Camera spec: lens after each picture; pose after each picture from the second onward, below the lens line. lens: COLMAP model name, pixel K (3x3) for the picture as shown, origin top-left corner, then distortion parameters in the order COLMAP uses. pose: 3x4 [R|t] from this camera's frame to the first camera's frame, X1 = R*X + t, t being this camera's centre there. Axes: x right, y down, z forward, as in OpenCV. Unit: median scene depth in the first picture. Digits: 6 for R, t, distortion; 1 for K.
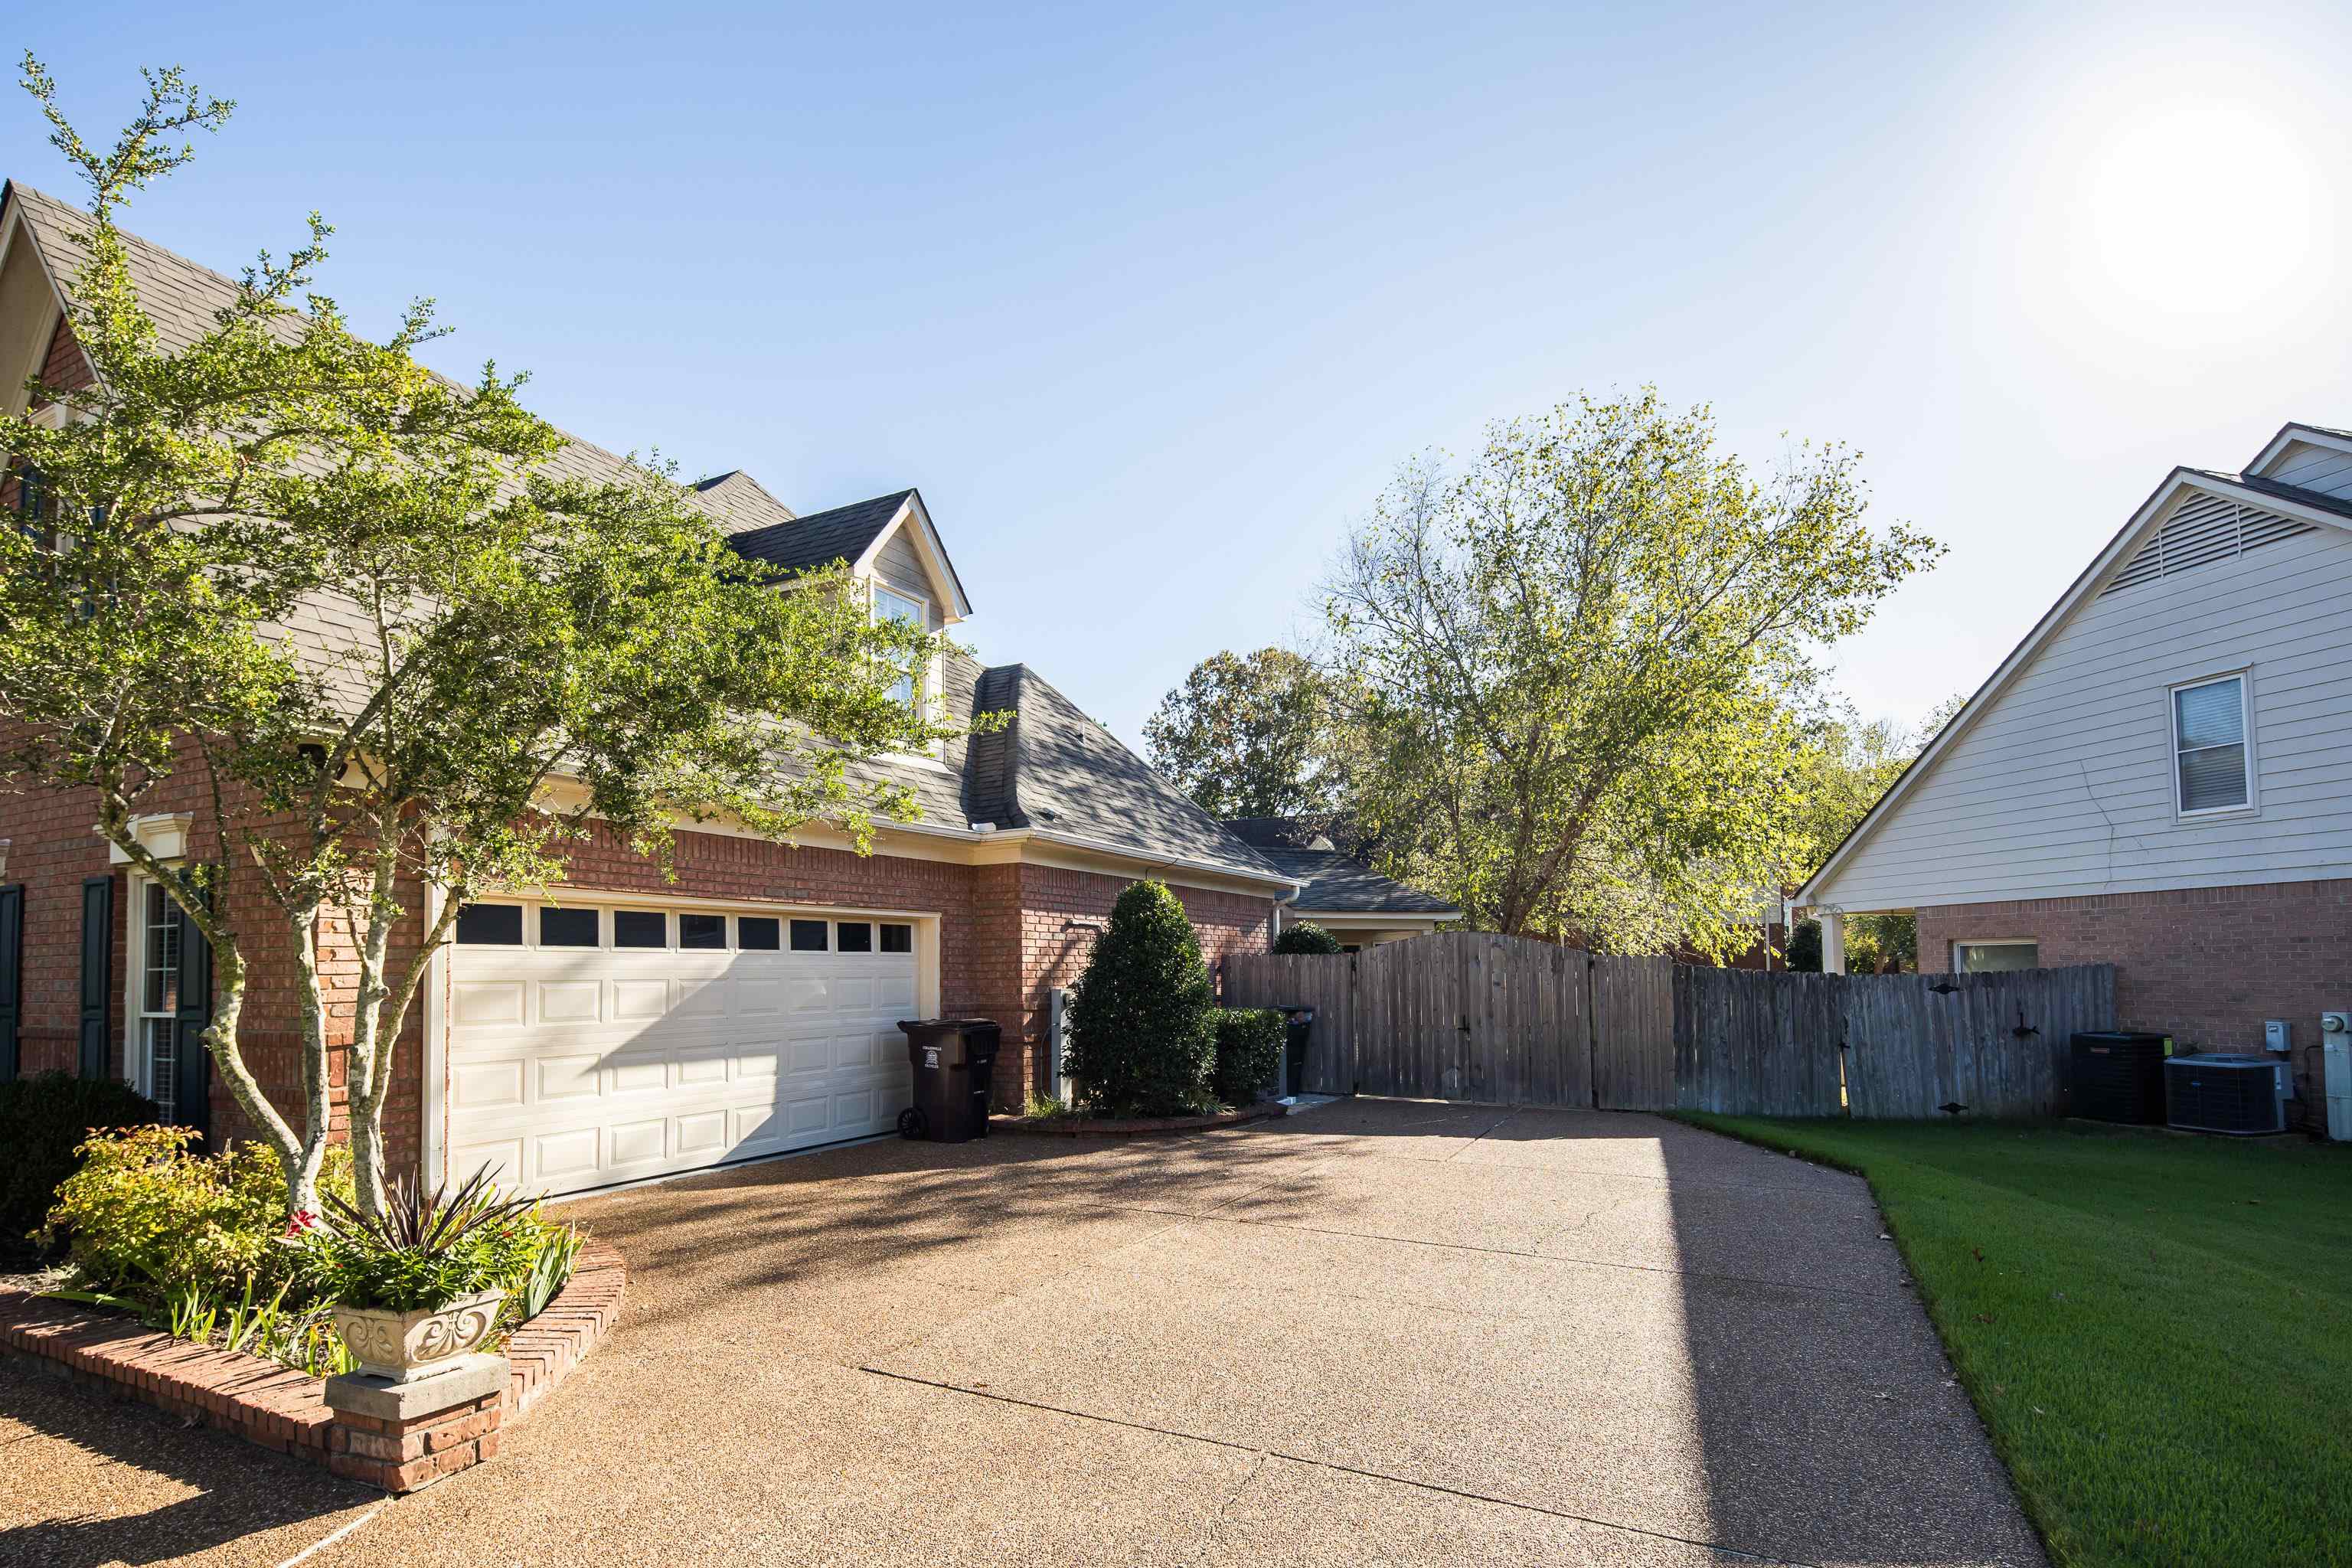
lens RADIAL K [[1114.1, 0, 1176.0], [0, 1114.1, 784.0], [0, 0, 1]] dist [0.000301, -0.000161]
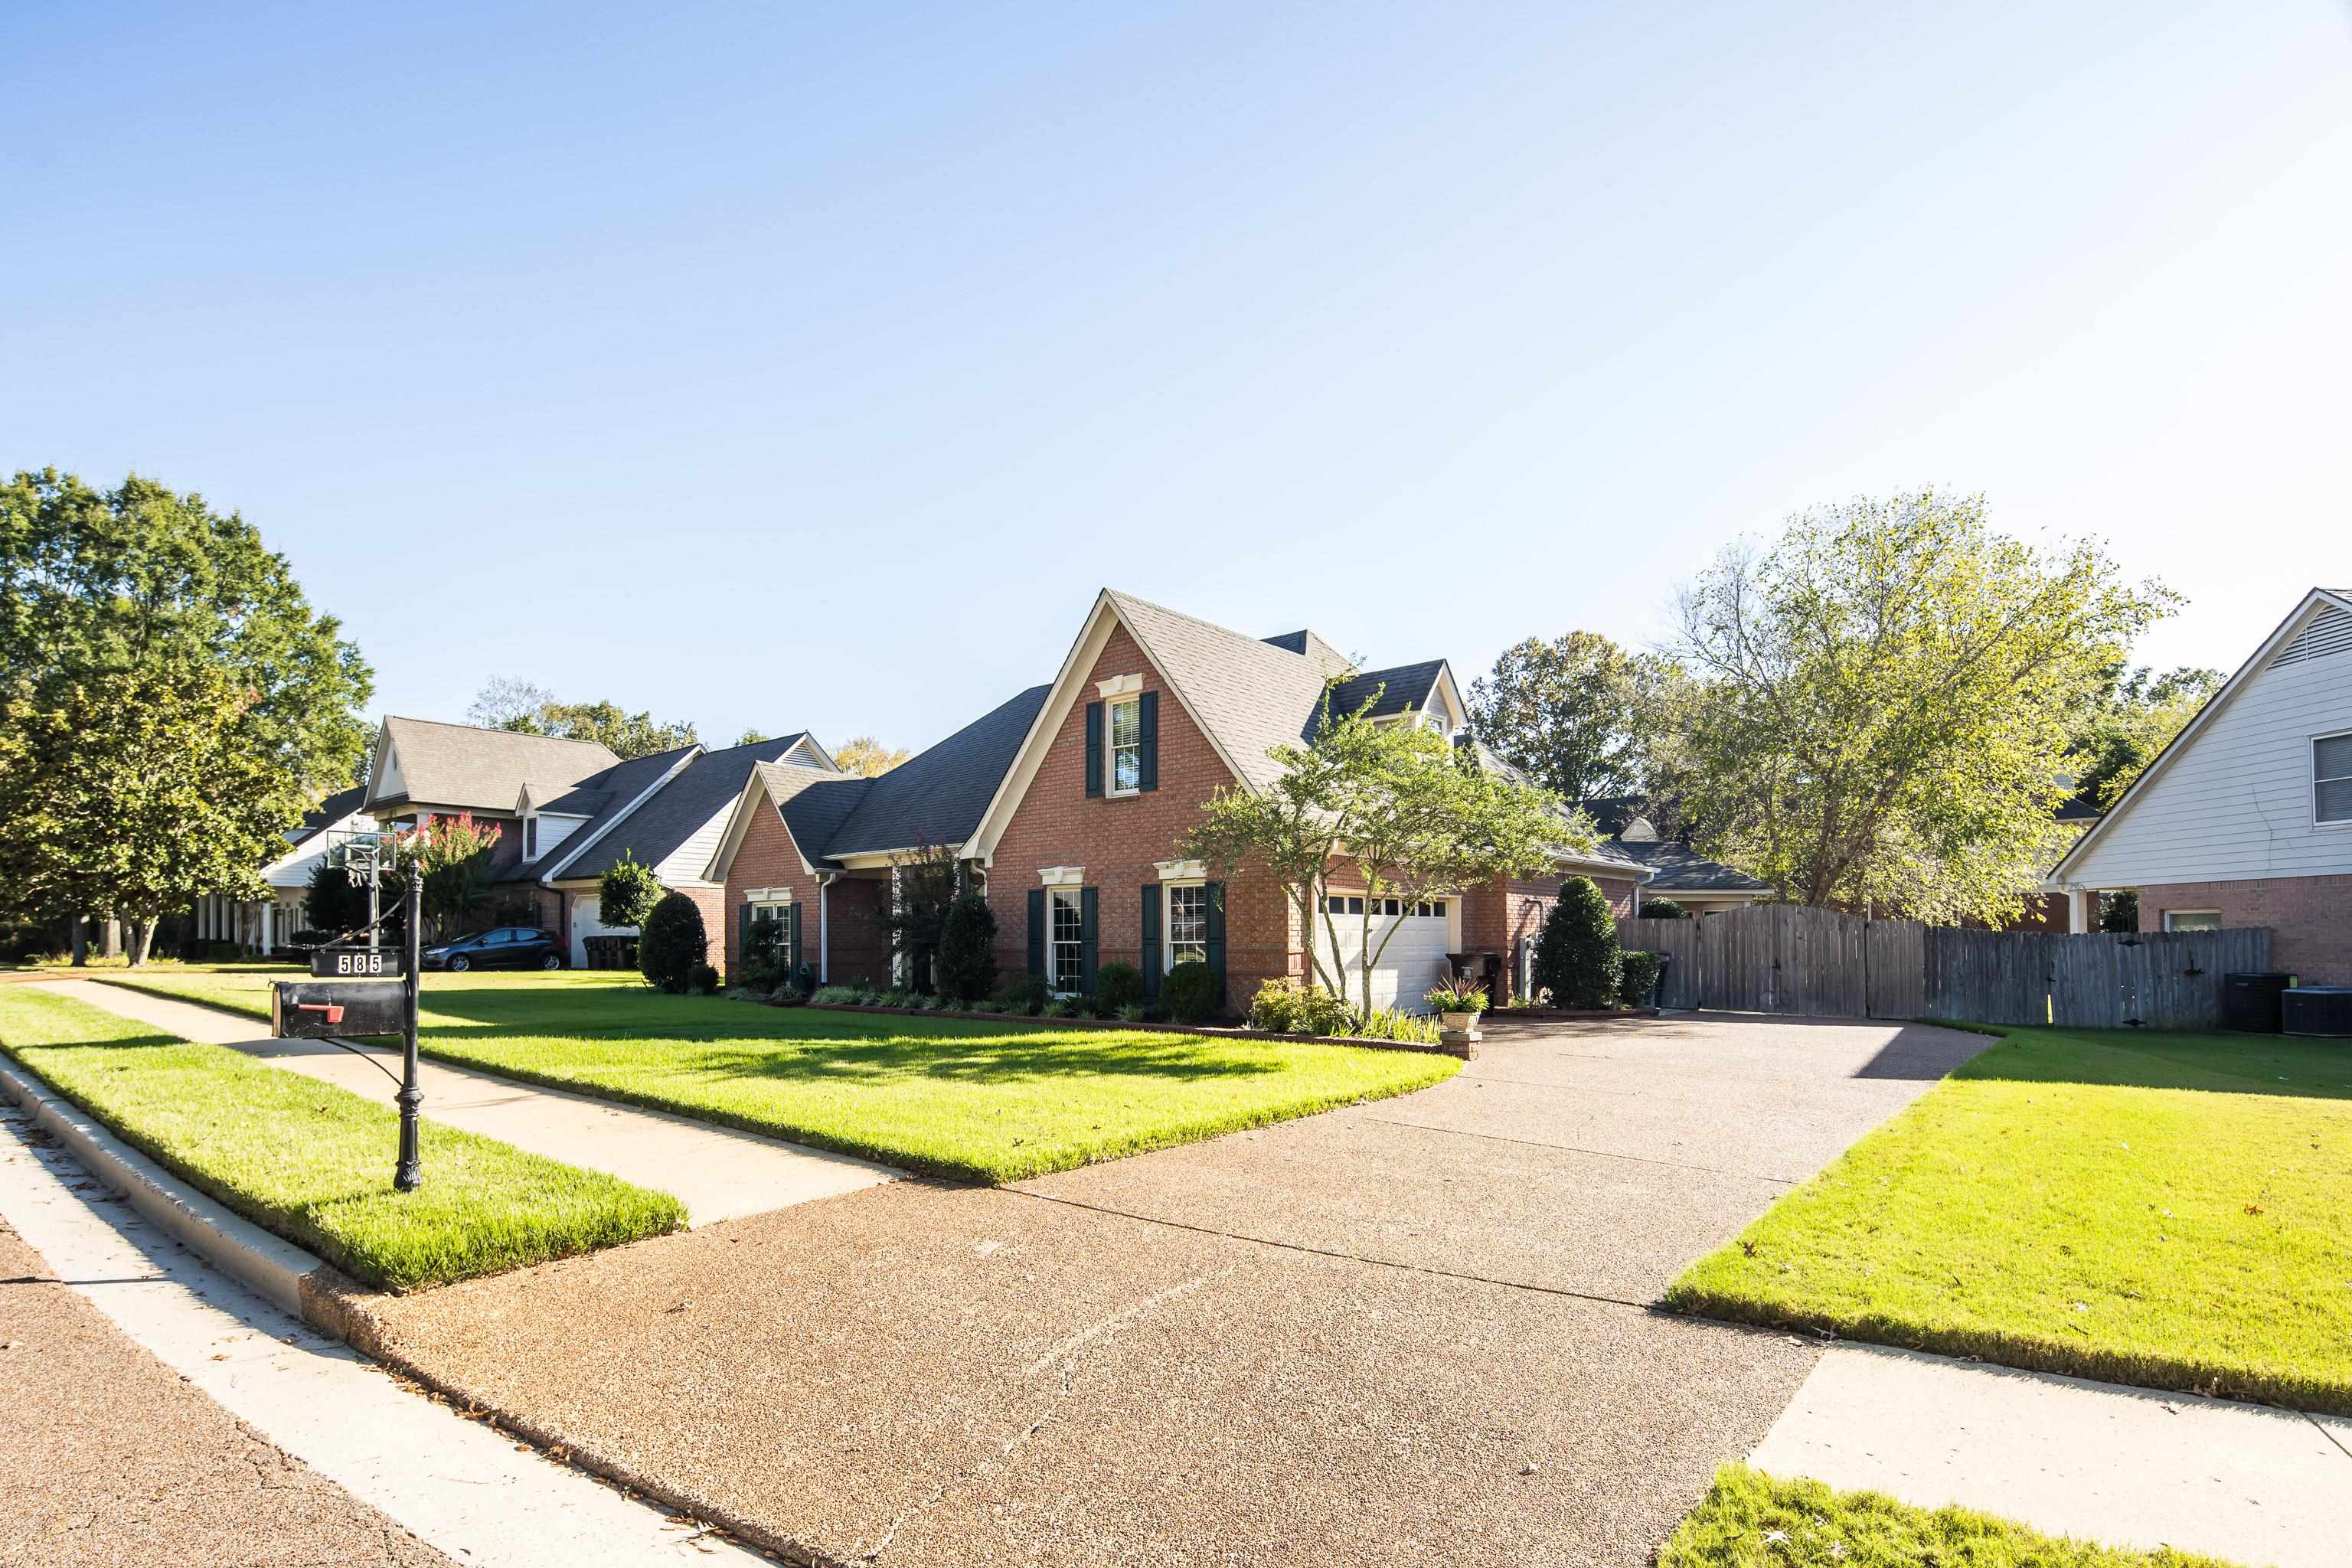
lens RADIAL K [[1185.9, 0, 1168.8], [0, 1185.9, 829.5], [0, 0, 1]] dist [0.001119, -0.000569]
pose [[0.976310, -0.013486, -0.215956, -0.209137], [0.030024, 0.996845, 0.073482, -0.117825], [0.214284, -0.078225, 0.973634, -0.778285]]
